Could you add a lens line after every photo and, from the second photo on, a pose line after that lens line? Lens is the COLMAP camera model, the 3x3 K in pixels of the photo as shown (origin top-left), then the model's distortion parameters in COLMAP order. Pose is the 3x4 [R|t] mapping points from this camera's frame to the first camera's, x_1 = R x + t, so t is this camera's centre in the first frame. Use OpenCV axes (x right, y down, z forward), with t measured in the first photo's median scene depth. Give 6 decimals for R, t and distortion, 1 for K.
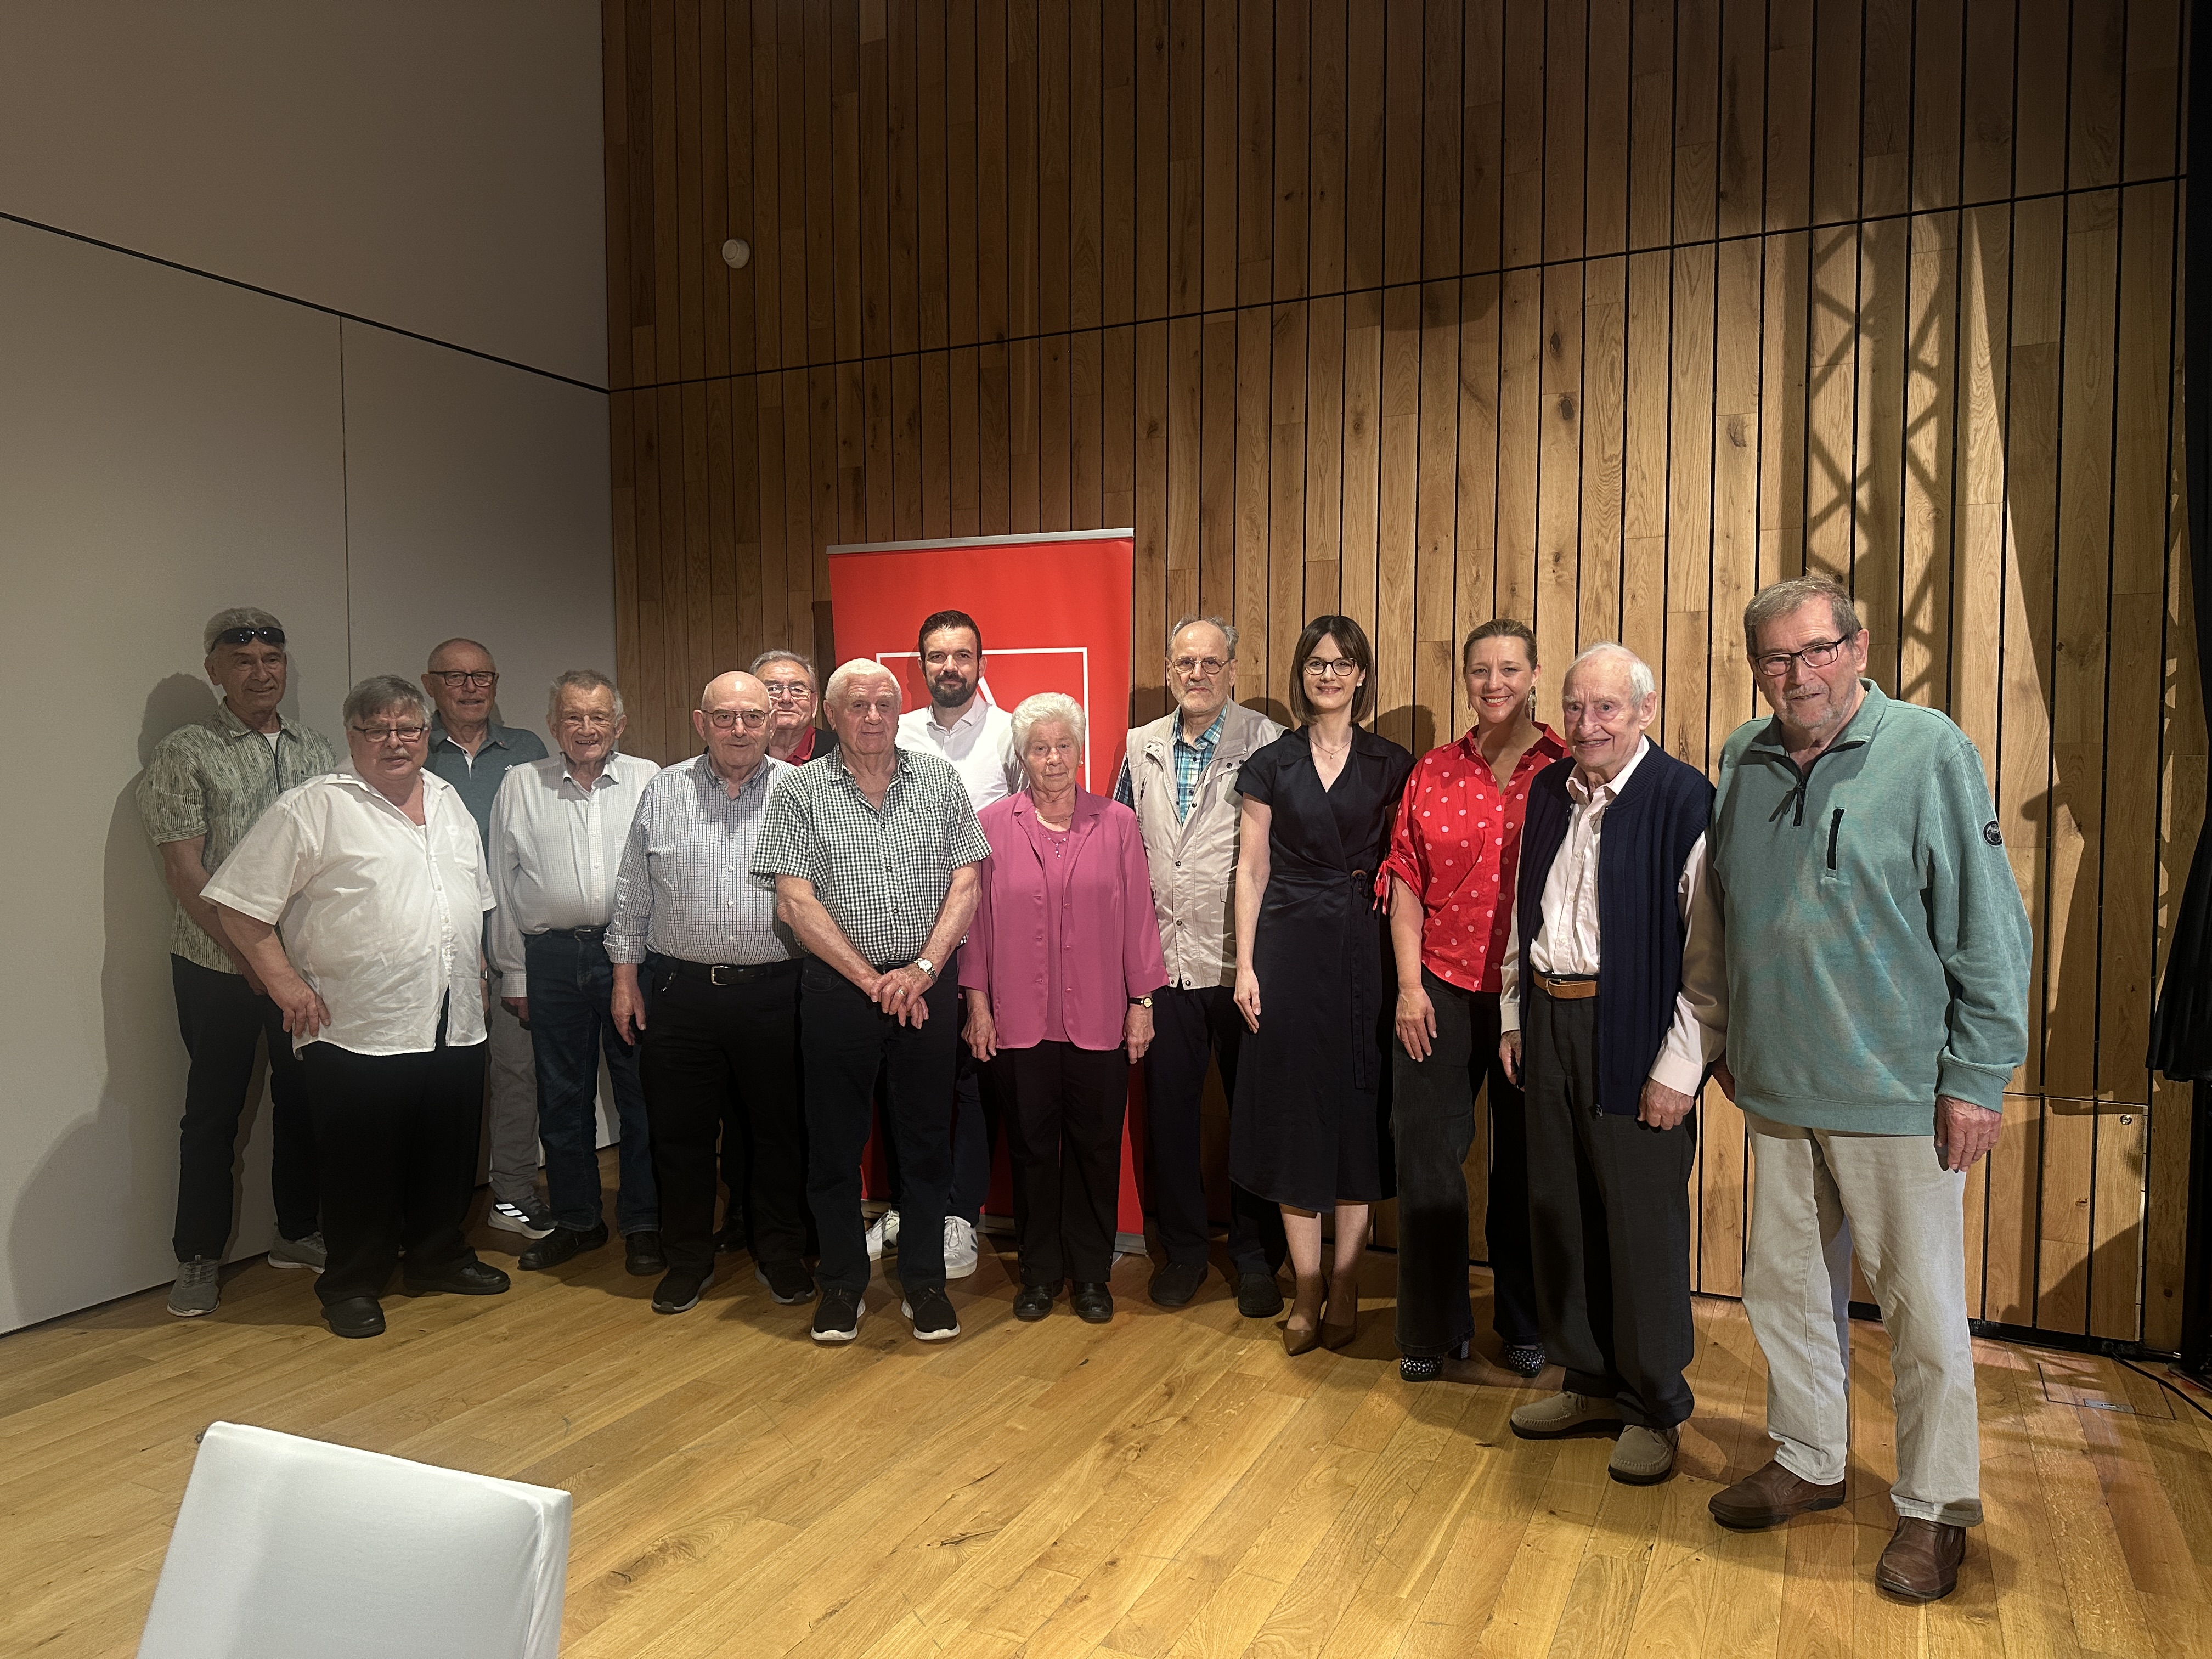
lens RADIAL K [[1607.9, 0, 1106.0], [0, 1607.9, 829.5], [0, 0, 1]] dist [0.009628, -0.046890]
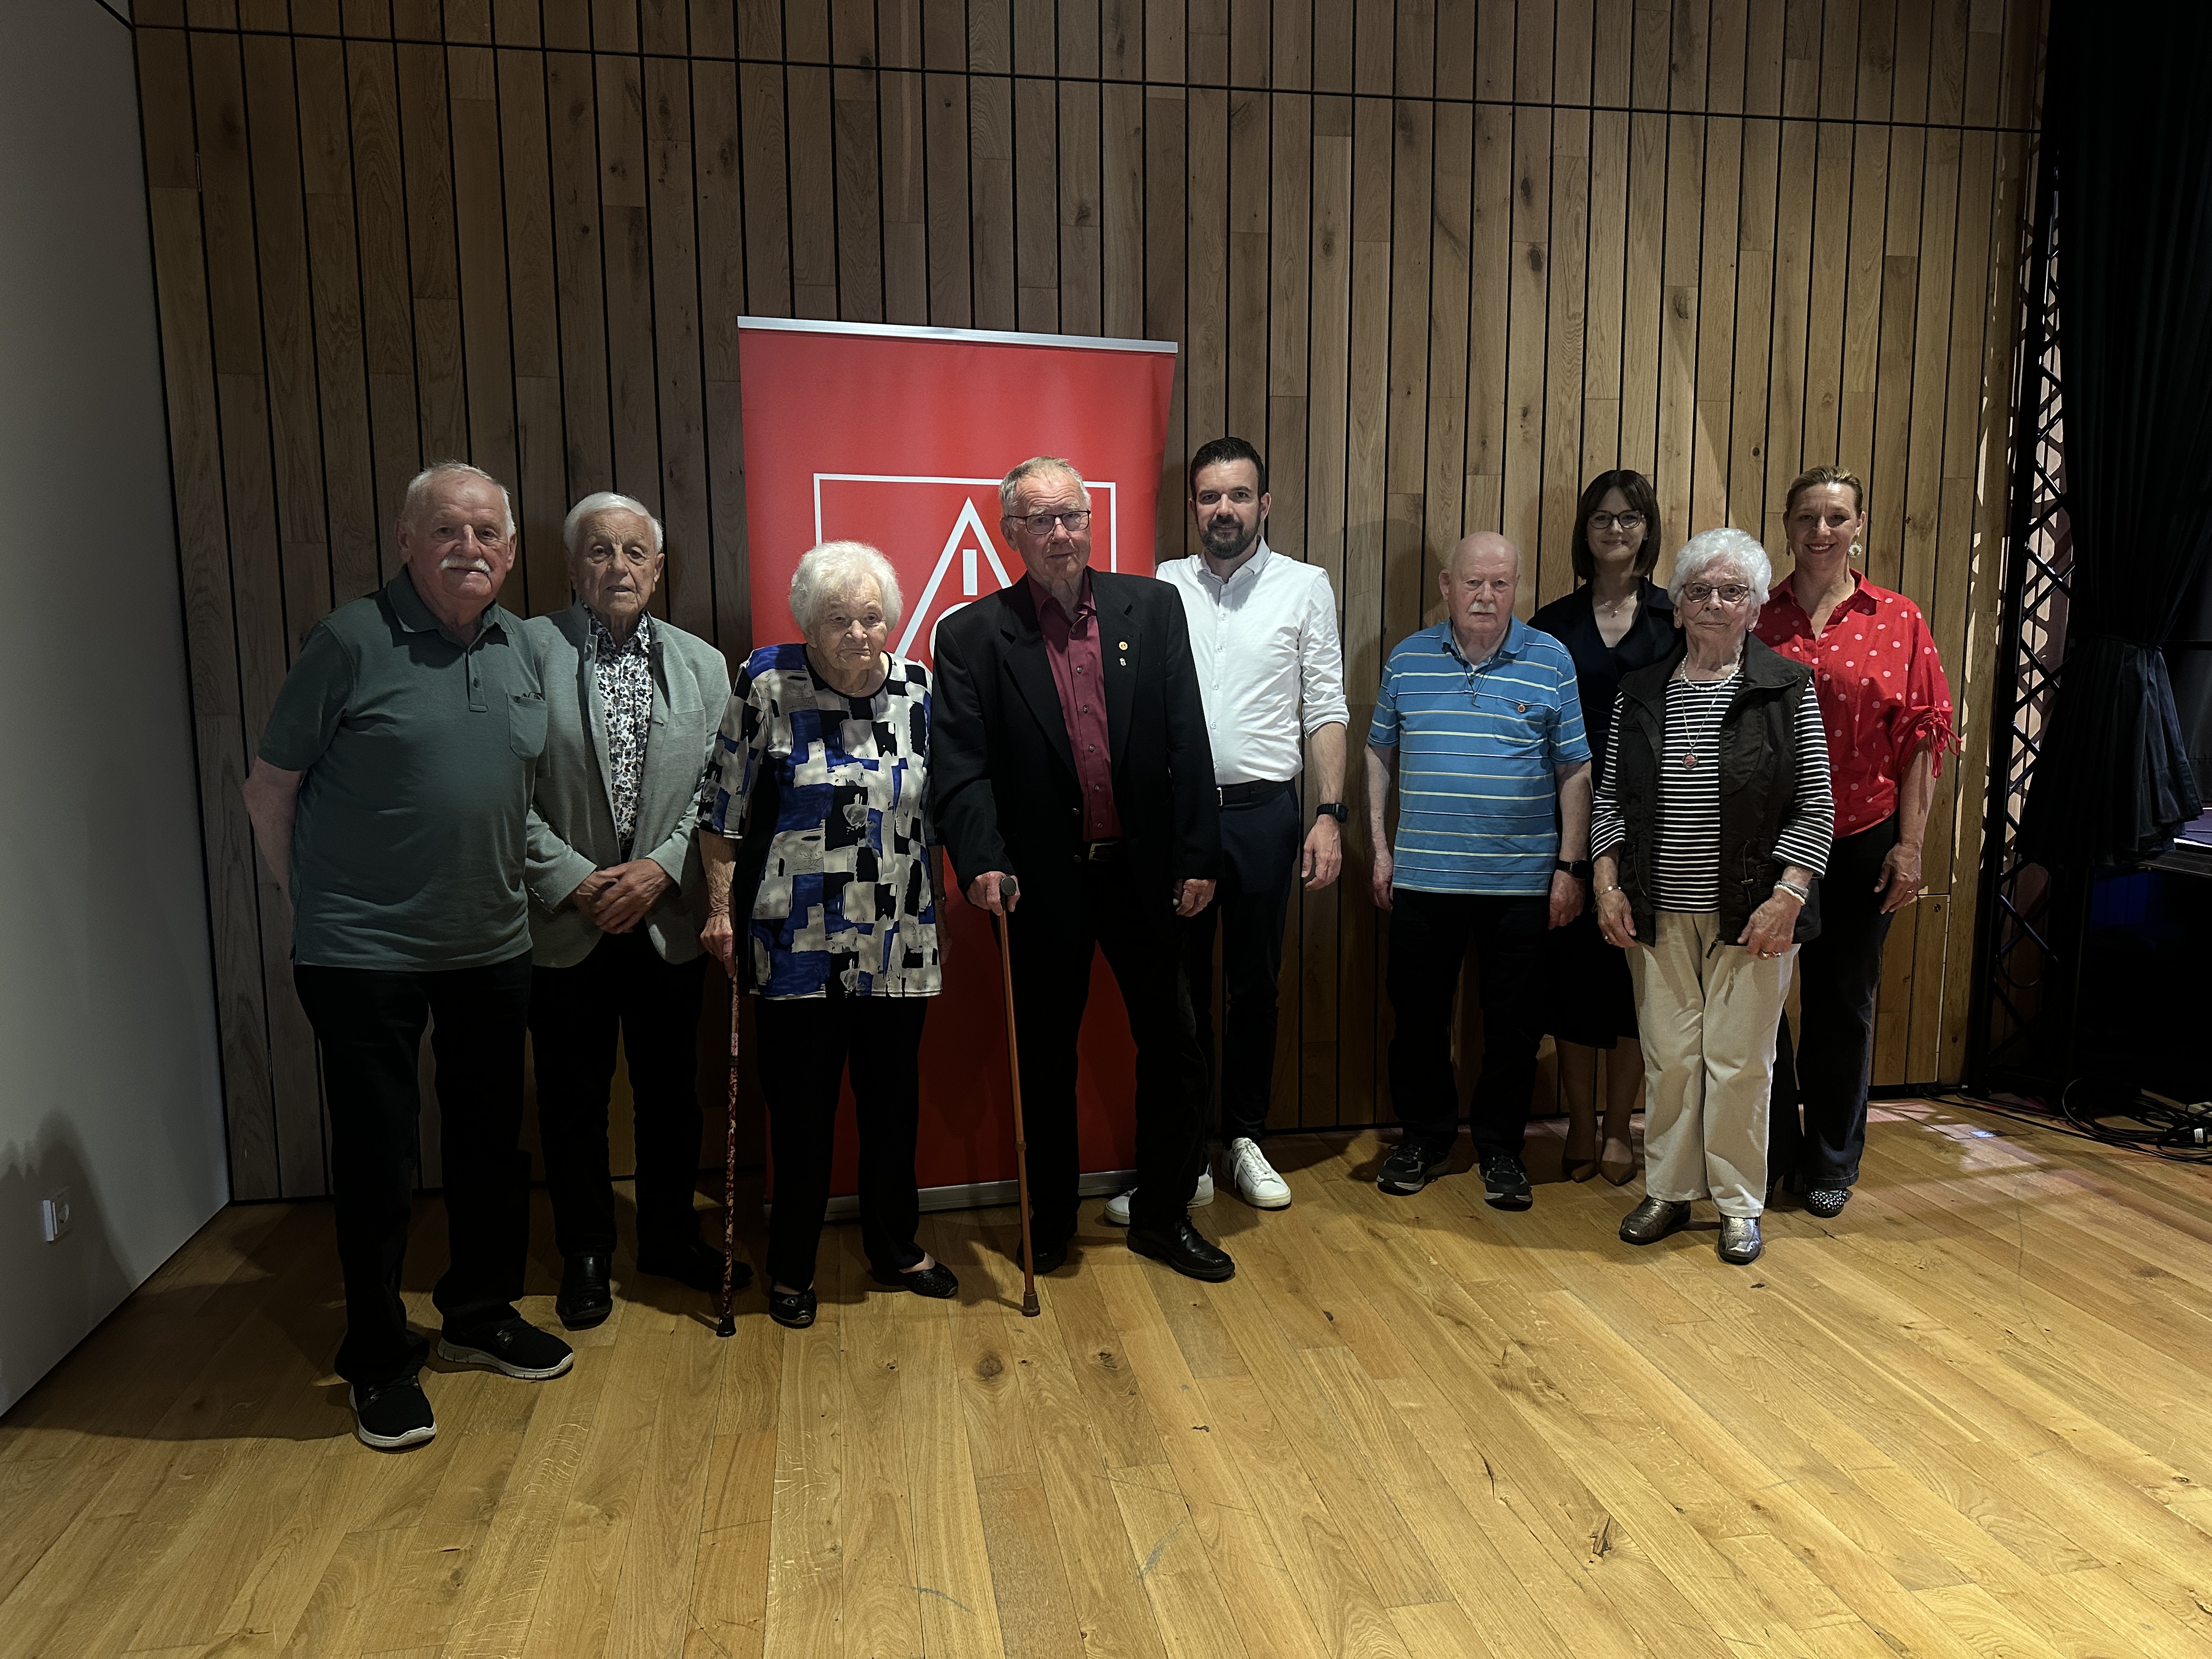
lens RADIAL K [[1629.6, 0, 1106.0], [0, 1629.6, 829.5], [0, 0, 1]] dist [0.010427, -0.042031]
pose [[0.794331, -0.086385, 0.601312, -0.582012], [0.026303, 0.993800, 0.108024, -0.030436], [-0.606915, -0.069990, 0.791679, 0.360928]]
